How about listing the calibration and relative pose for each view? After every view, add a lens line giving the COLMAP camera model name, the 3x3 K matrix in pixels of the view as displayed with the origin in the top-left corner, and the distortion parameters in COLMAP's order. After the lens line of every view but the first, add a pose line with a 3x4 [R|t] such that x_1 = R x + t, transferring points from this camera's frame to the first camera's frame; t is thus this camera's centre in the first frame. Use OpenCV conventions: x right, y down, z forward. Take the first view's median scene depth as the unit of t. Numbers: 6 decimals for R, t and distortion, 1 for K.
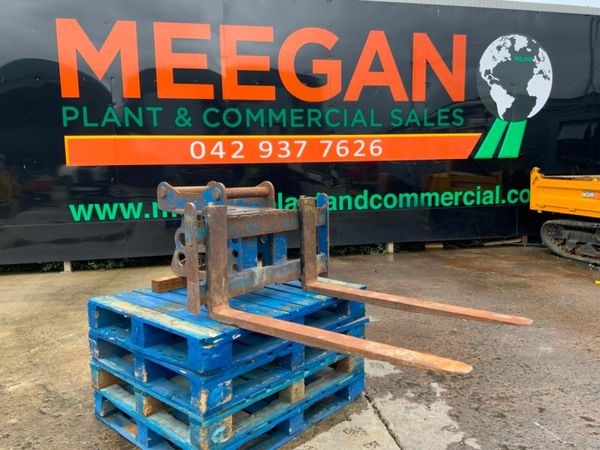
lens RADIAL K [[498.6, 0, 302.8], [0, 498.6, 220.9], [0, 0, 1]] dist [0.050727, -0.084043]
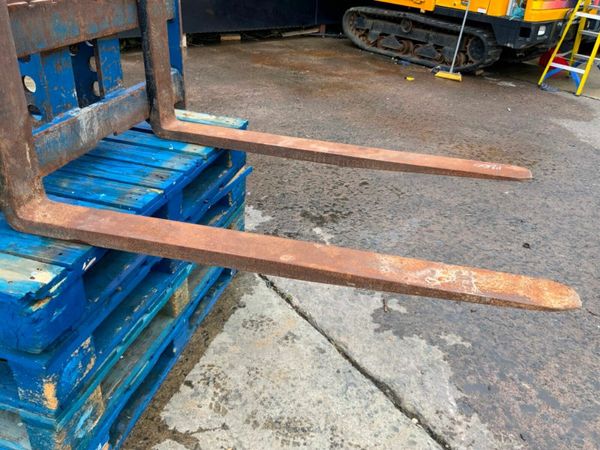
lens RADIAL K [[498.6, 0, 302.2], [0, 498.6, 228.6], [0, 0, 1]] dist [0.050727, -0.084043]
pose [[0.893067, -0.166280, 0.418069, -0.113734], [-0.020732, 0.913006, 0.407419, -0.010274], [-0.449445, -0.372520, 0.811928, 0.388803]]
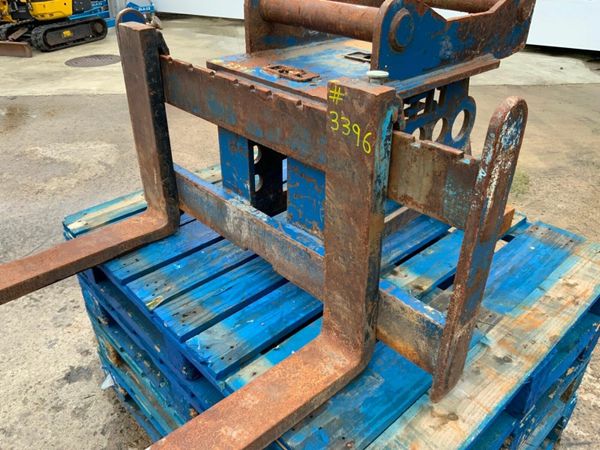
lens RADIAL K [[498.6, 0, 294.5], [0, 498.6, 224.9], [0, 0, 1]] dist [0.050727, -0.084043]
pose [[-0.114832, 0.517963, -0.847660, 0.262825], [-0.107937, 0.841747, 0.528972, -0.116031], [0.987504, 0.152237, -0.040752, 0.981527]]
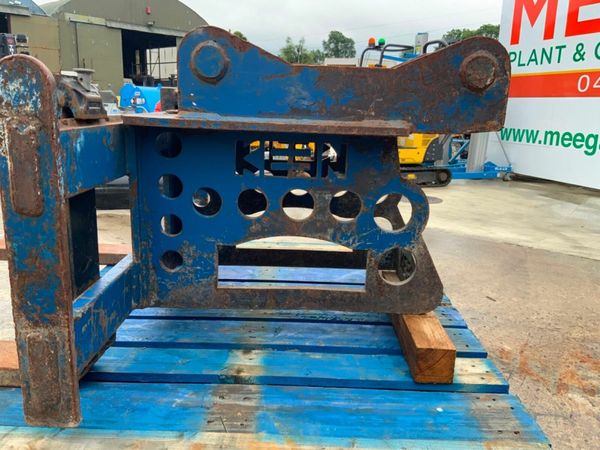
lens RADIAL K [[498.6, 0, 297.2], [0, 498.6, 224.5], [0, 0, 1]] dist [0.050727, -0.084043]
pose [[-0.770698, 0.137081, -0.622281, 0.098457], [-0.091170, 0.942815, 0.320605, -0.070781], [0.630645, 0.303823, -0.714128, 1.299435]]
